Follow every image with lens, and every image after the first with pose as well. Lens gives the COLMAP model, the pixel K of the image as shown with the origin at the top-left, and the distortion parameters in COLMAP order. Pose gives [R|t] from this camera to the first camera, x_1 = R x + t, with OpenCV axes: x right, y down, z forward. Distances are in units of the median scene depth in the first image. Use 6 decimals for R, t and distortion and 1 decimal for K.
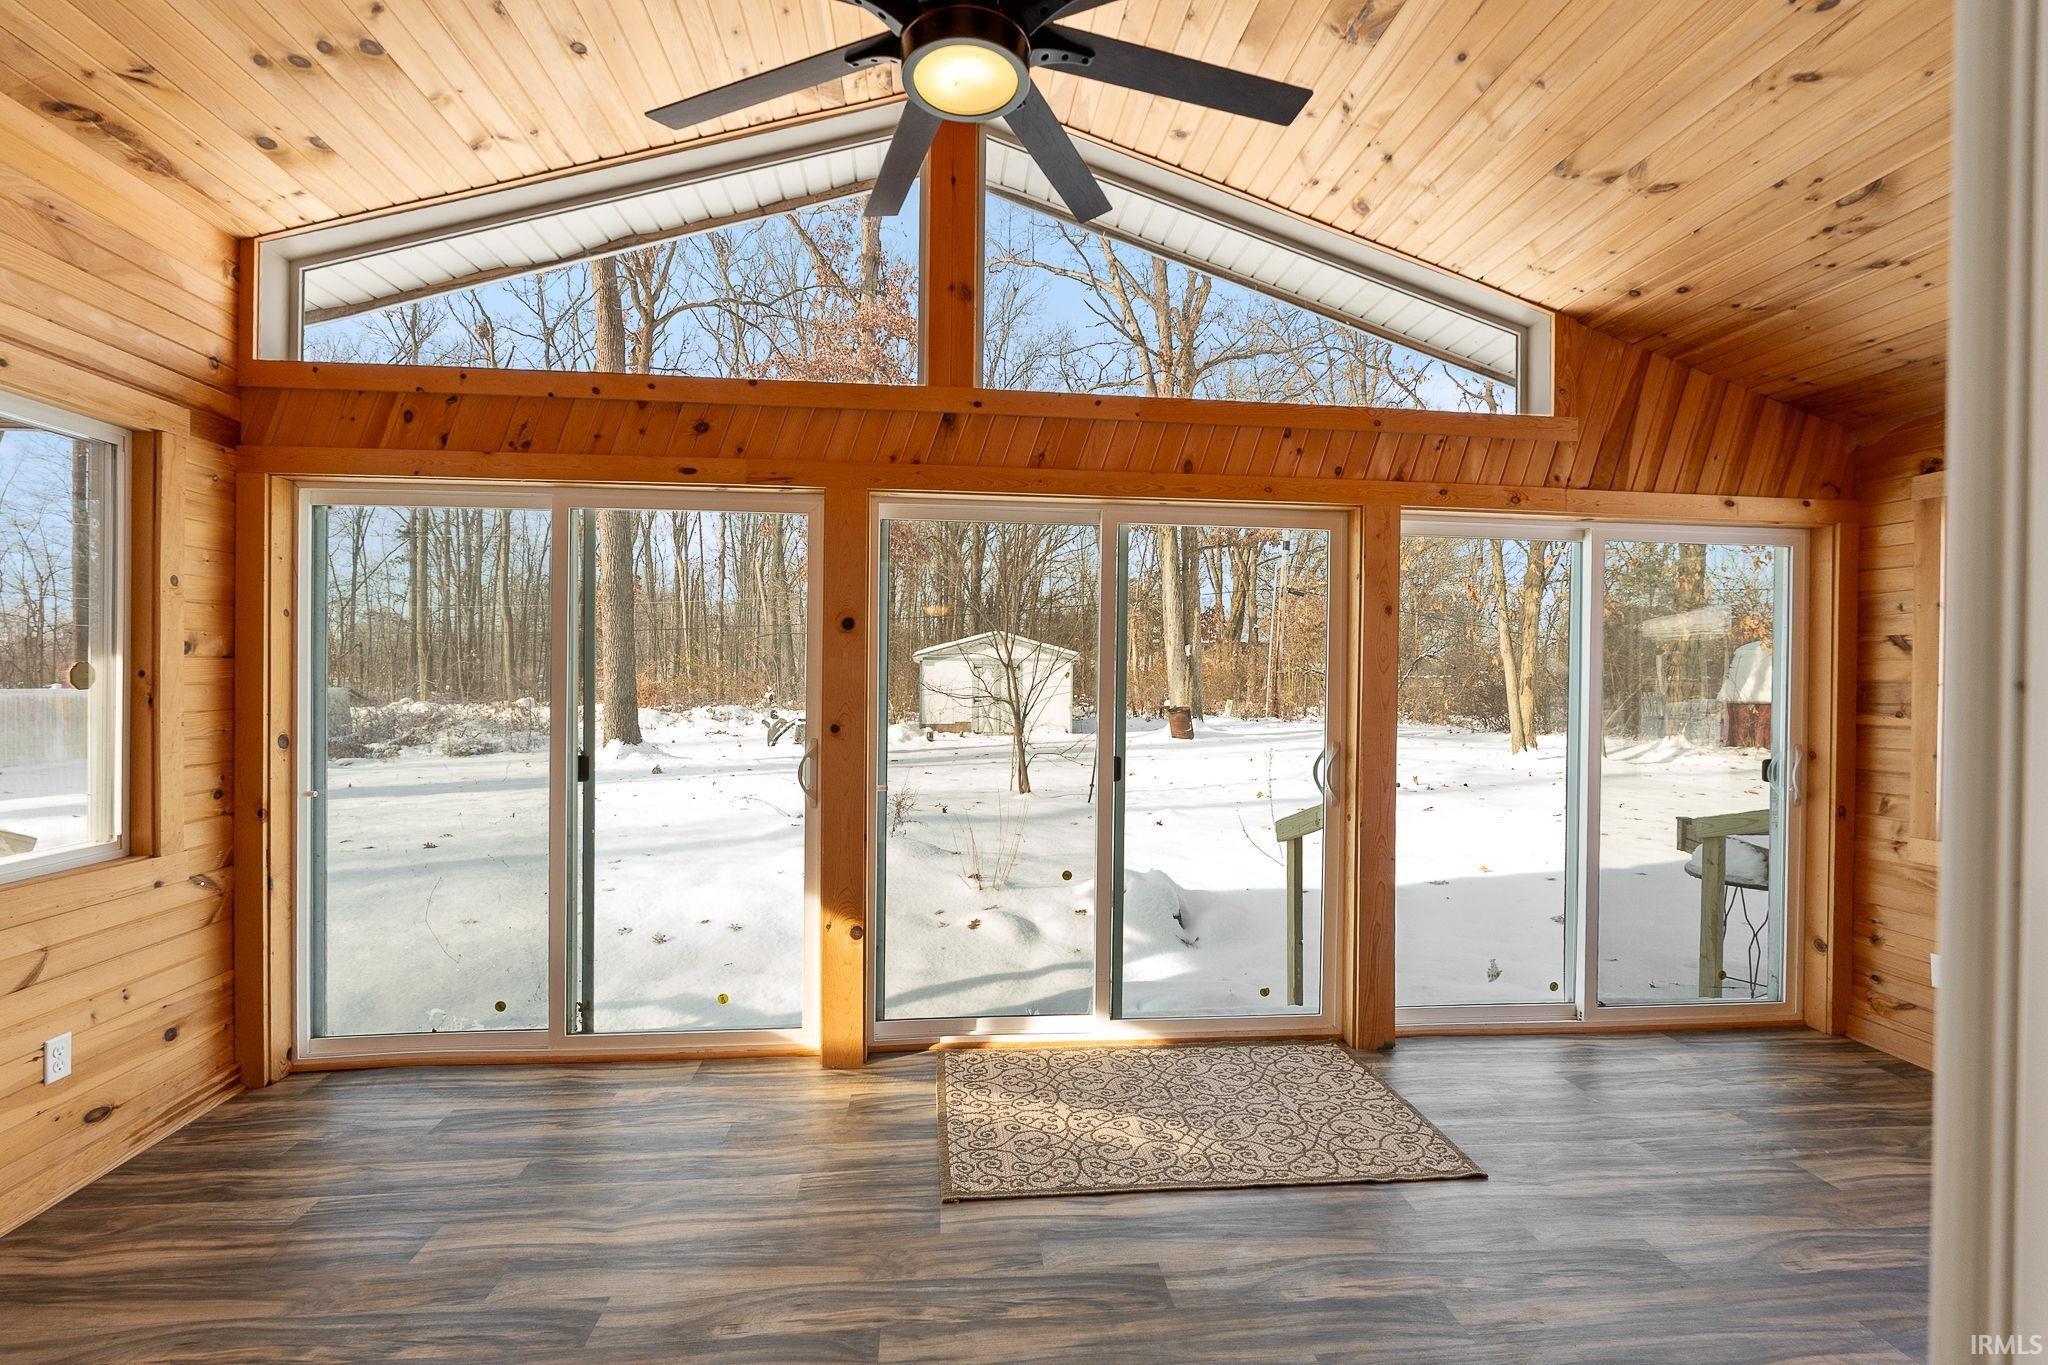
lens RADIAL K [[896.7, 0, 1024.0], [0, 896.7, 682.5], [0, 0, 1]] dist [-0.002646, 0.000171]
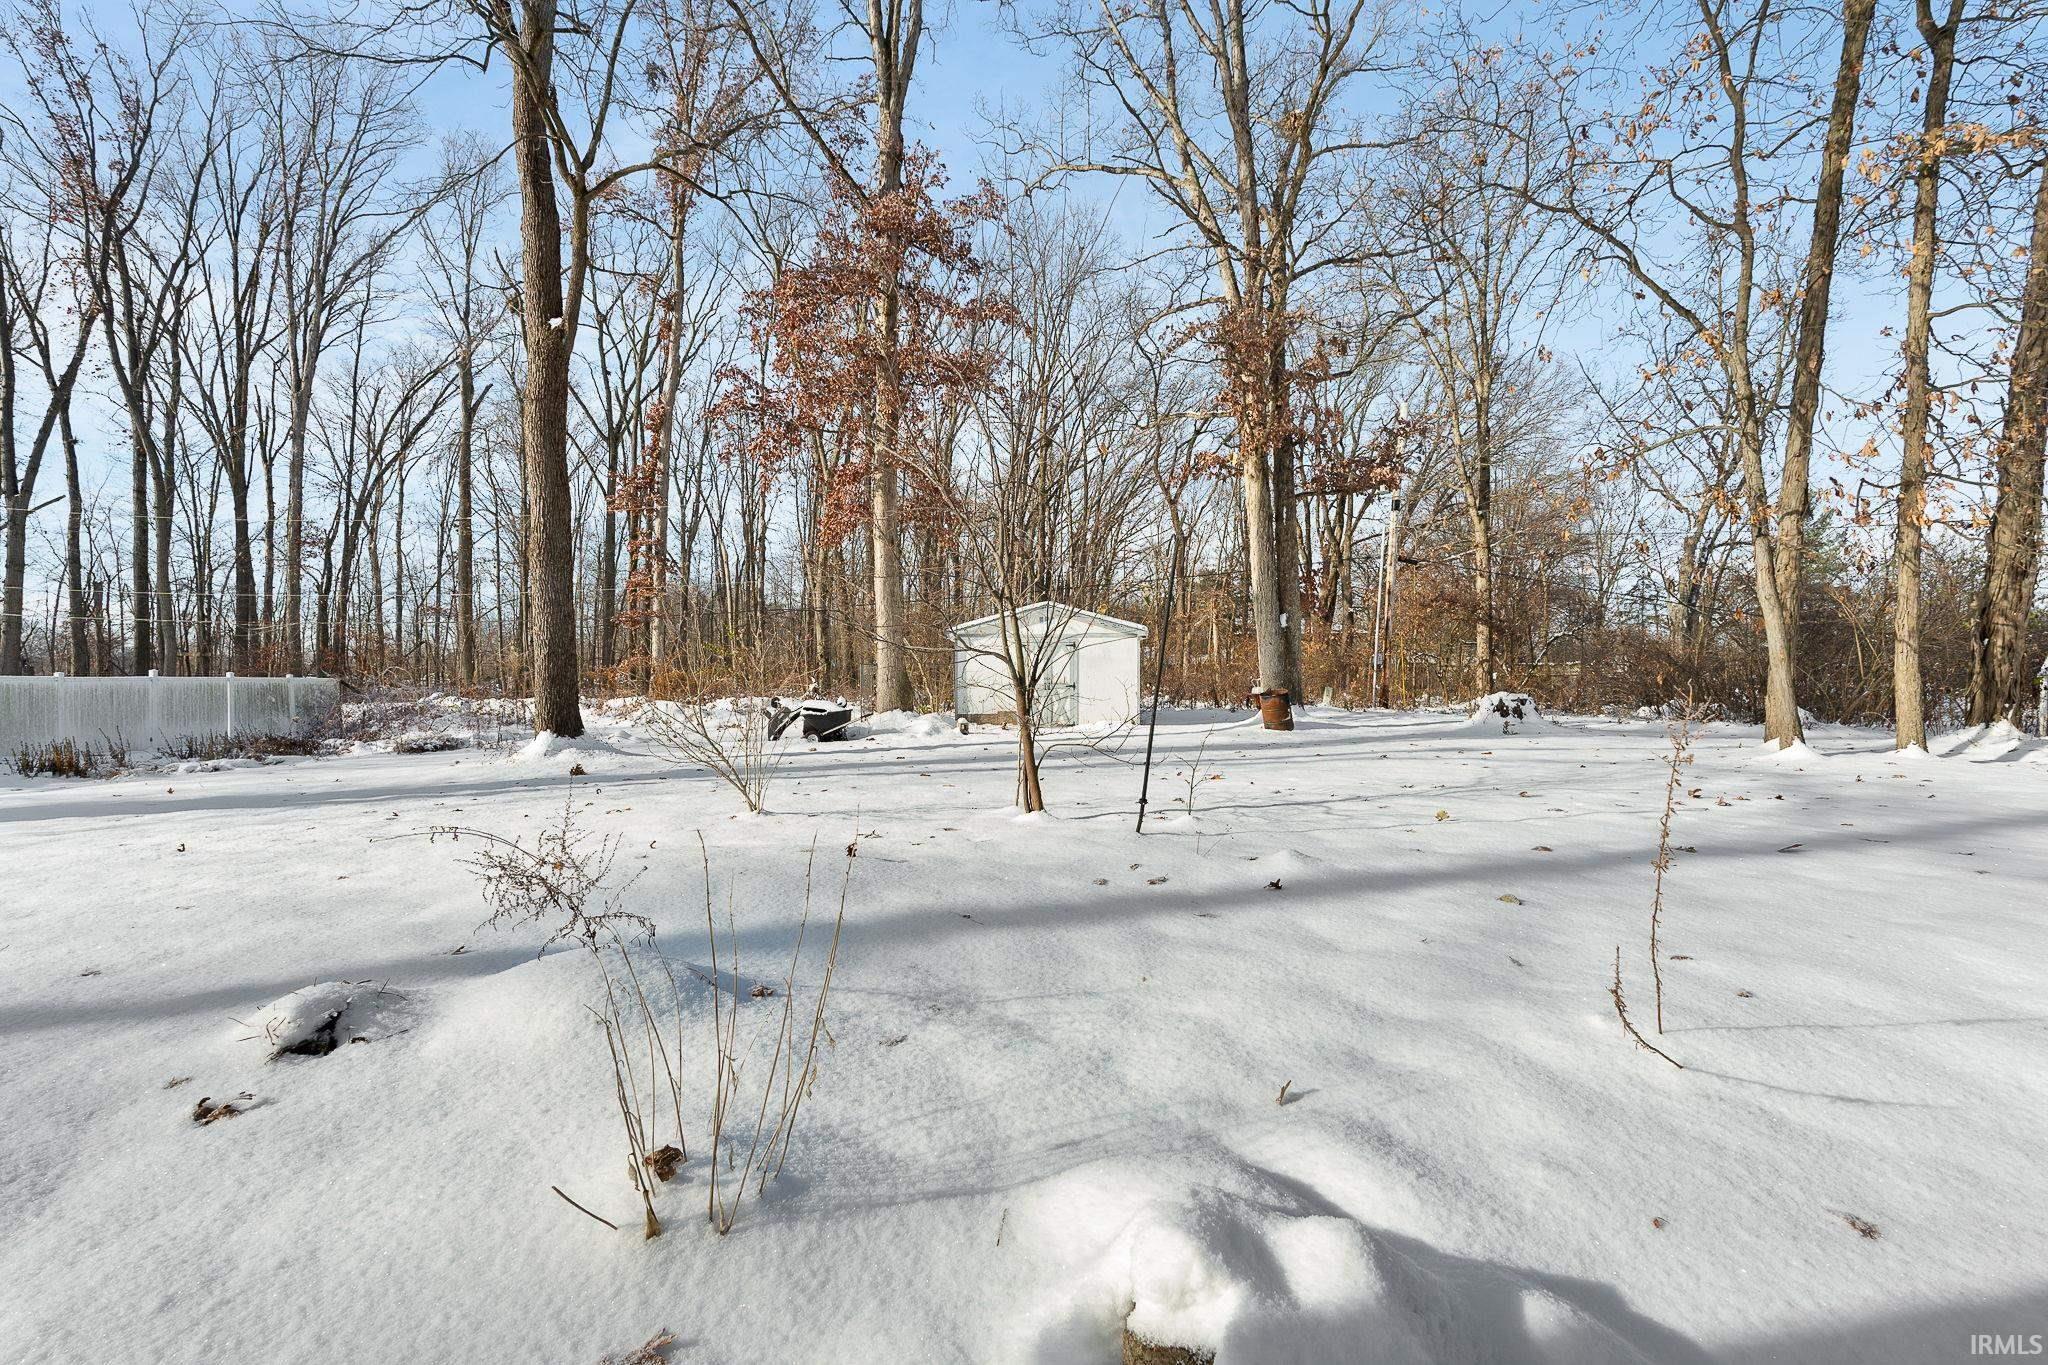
lens RADIAL K [[896.7, 0, 1024.0], [0, 896.7, 682.5], [0, 0, 1]] dist [-0.002646, 0.000171]
pose [[0.996196, -0.007961, -0.086777, 0.022672], [0.008195, 0.999964, 0.002340, 0.017374], [0.086755, -0.003042, 0.996225, 0.198322]]
